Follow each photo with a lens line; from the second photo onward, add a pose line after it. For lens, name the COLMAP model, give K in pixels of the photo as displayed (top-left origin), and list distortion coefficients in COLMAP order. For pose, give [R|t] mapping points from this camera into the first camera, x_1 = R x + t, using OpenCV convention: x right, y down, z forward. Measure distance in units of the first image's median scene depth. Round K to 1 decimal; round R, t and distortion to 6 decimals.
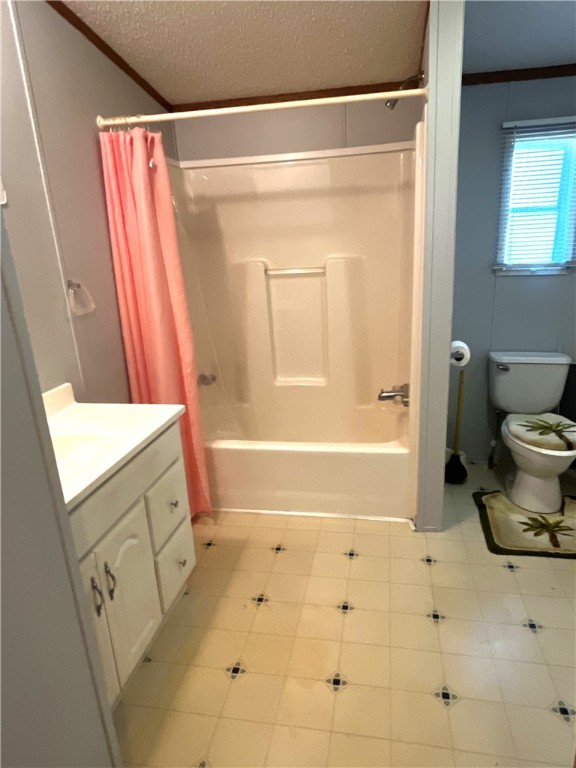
lens RADIAL K [[475.4, 0, 290.1], [0, 475.4, 385.4], [0, 0, 1]] dist [-0.005155, -0.000746]
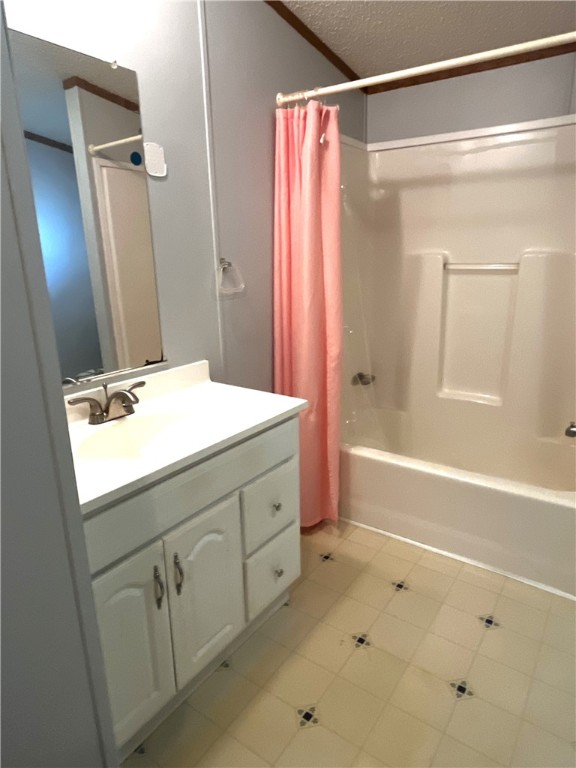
lens RADIAL K [[475.4, 0, 288.6], [0, 475.4, 381.8], [0, 0, 1]] dist [-0.005155, -0.000746]
pose [[0.912357, 0.142970, -0.383619, 0.070078], [-0.147102, 0.988944, 0.018717, -0.004003], [0.382054, 0.039354, 0.923302, 0.129265]]
